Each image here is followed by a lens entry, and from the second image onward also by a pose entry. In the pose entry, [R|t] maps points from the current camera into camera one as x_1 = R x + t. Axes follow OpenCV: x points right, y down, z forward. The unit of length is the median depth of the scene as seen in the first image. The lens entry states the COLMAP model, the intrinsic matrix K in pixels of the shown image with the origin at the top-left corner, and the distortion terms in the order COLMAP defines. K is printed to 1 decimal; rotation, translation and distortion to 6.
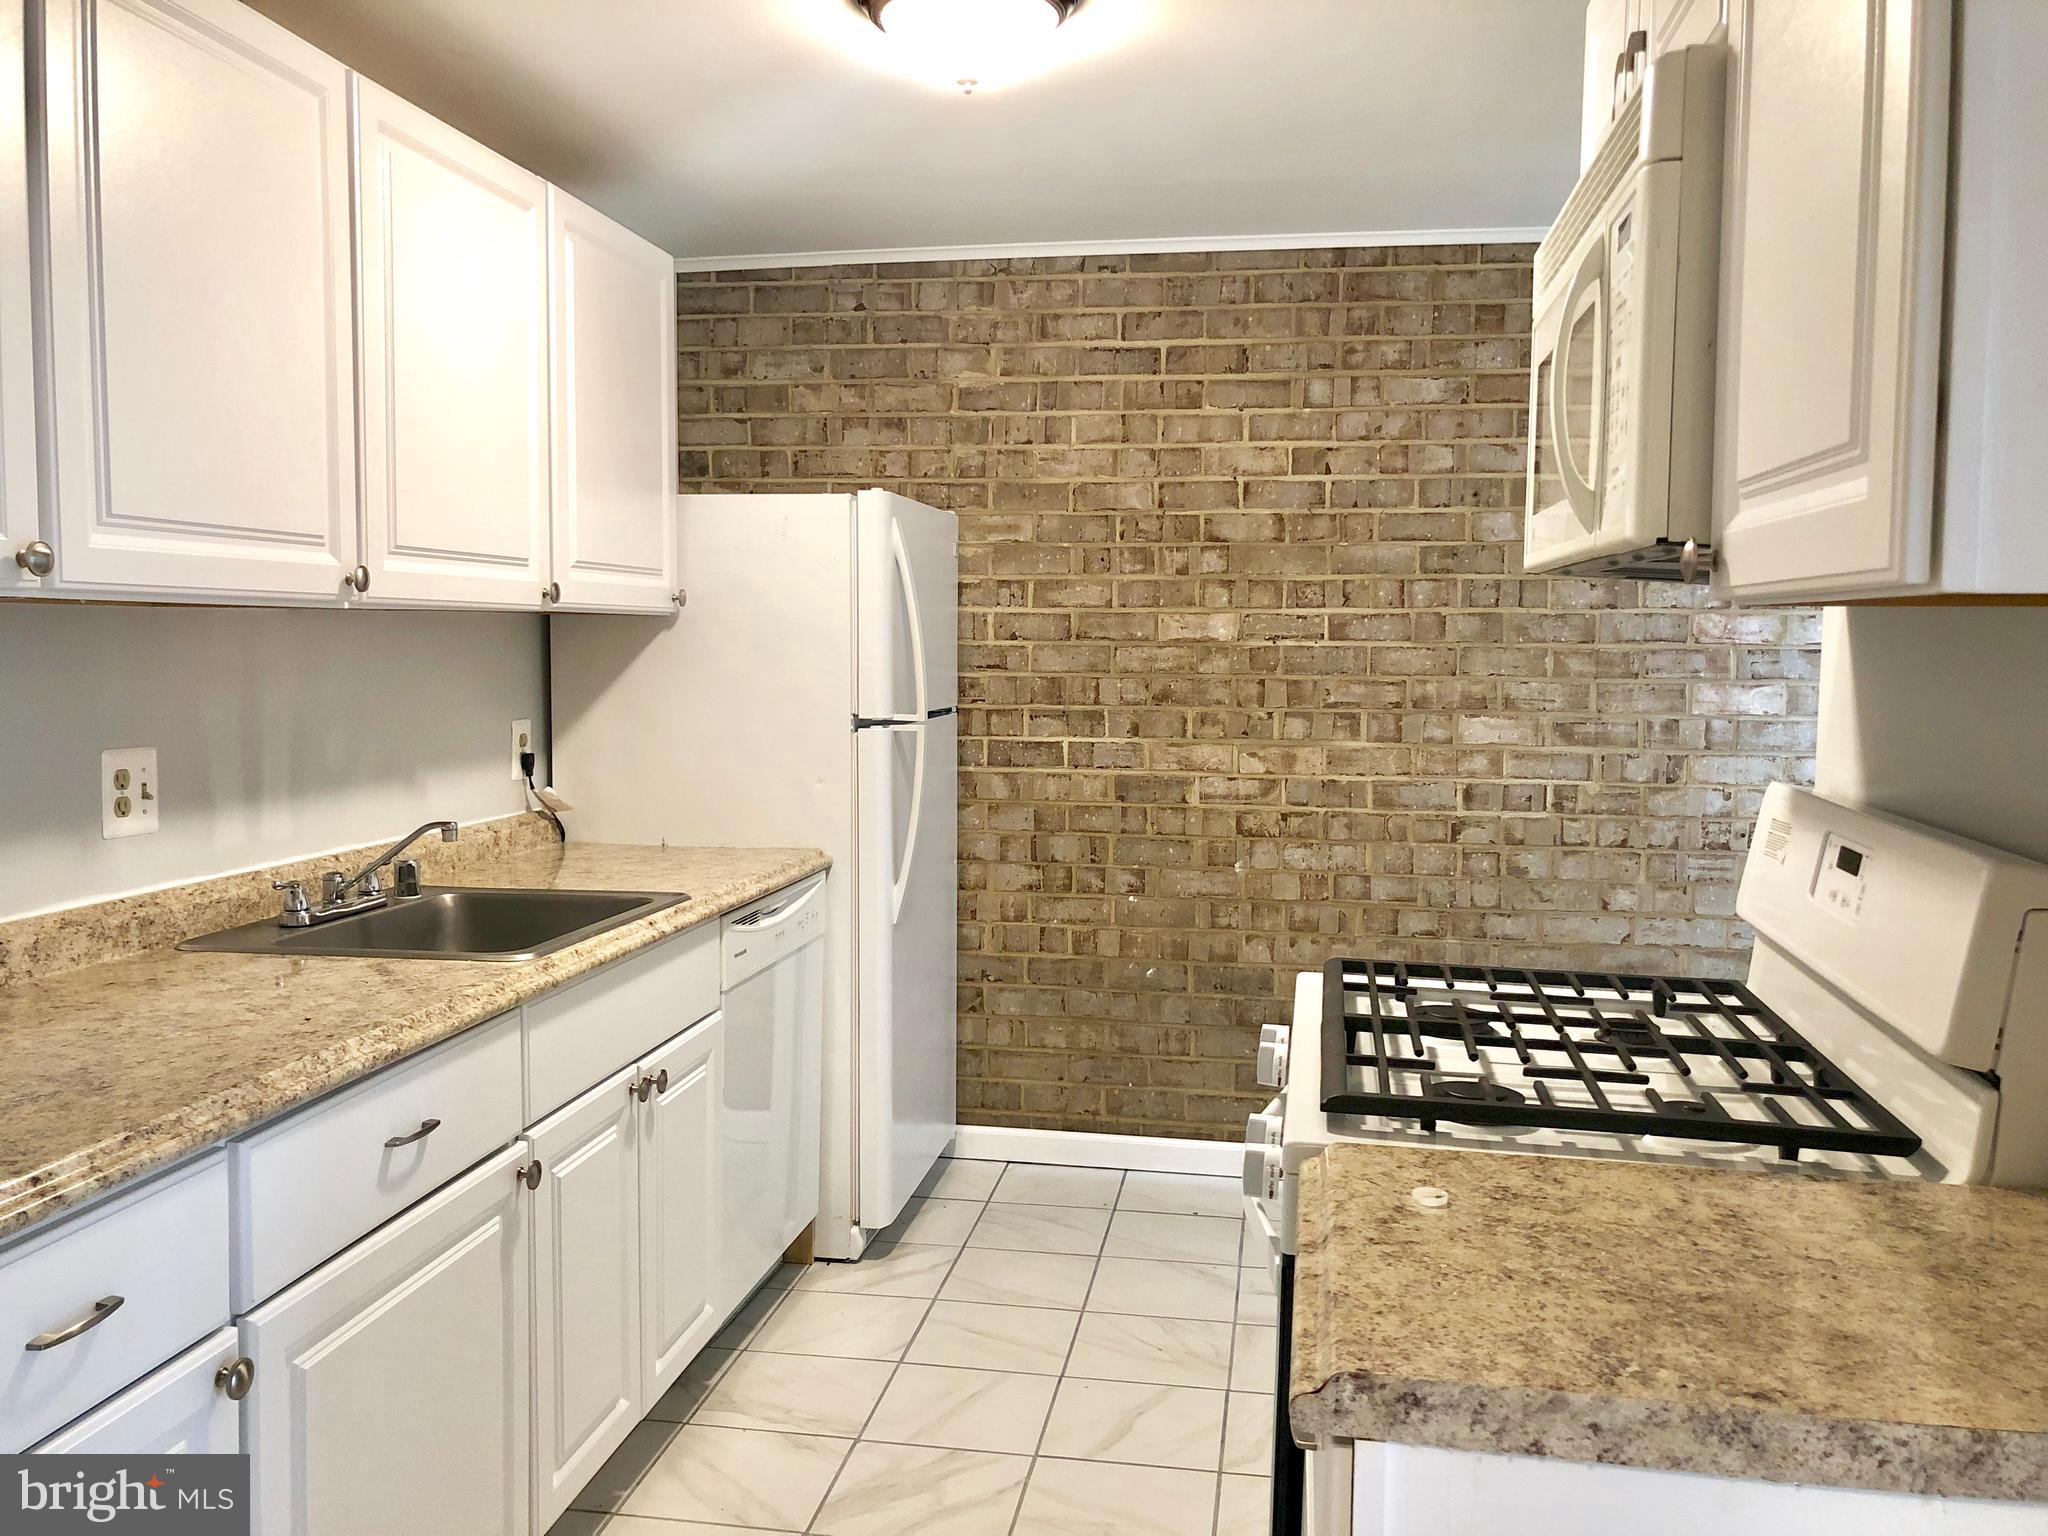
lens RADIAL K [[1675.7, 0, 1024.7], [0, 1675.7, 768.2], [0, 0, 1]] dist [0.031572, -0.042778]
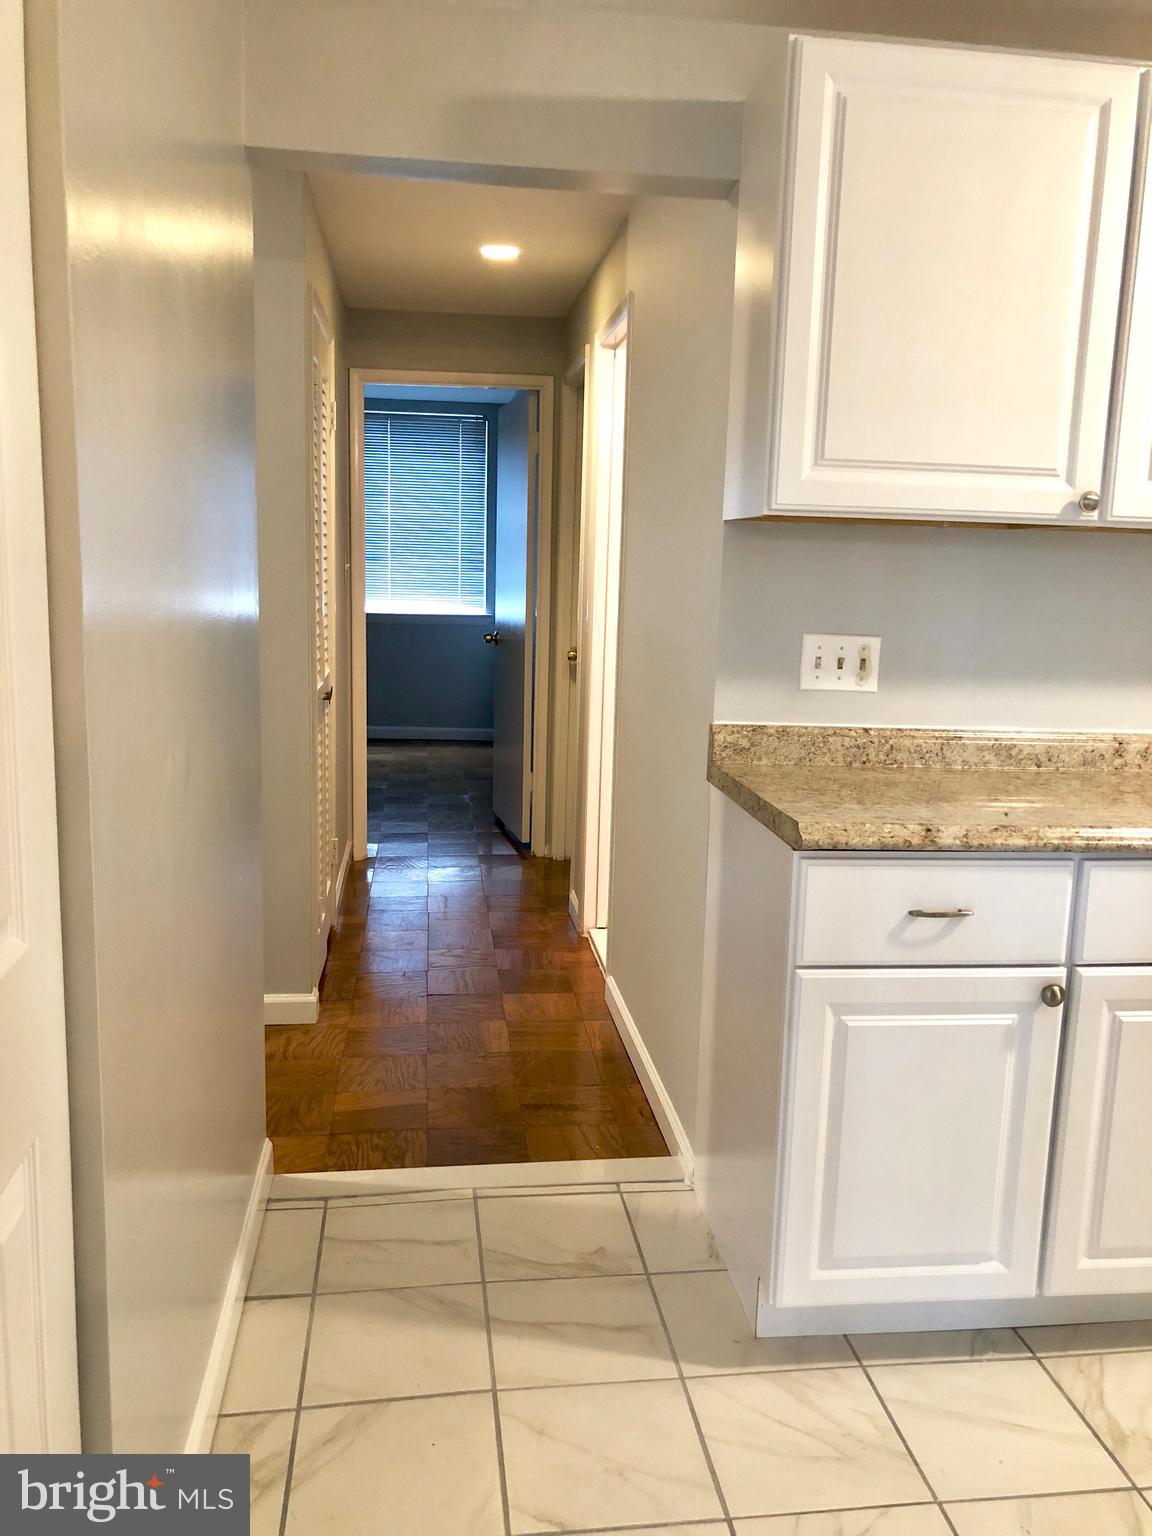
lens RADIAL K [[1256.8, 0, 589.6], [0, 1256.8, 765.3], [0, 0, 1]] dist [0.031572, -0.042778]
pose [[0.293159, 0.155802, -0.943283, 0.207841], [-0.104433, 0.985947, 0.130393, 0.009233], [0.950343, 0.060284, 0.305310, 0.066120]]
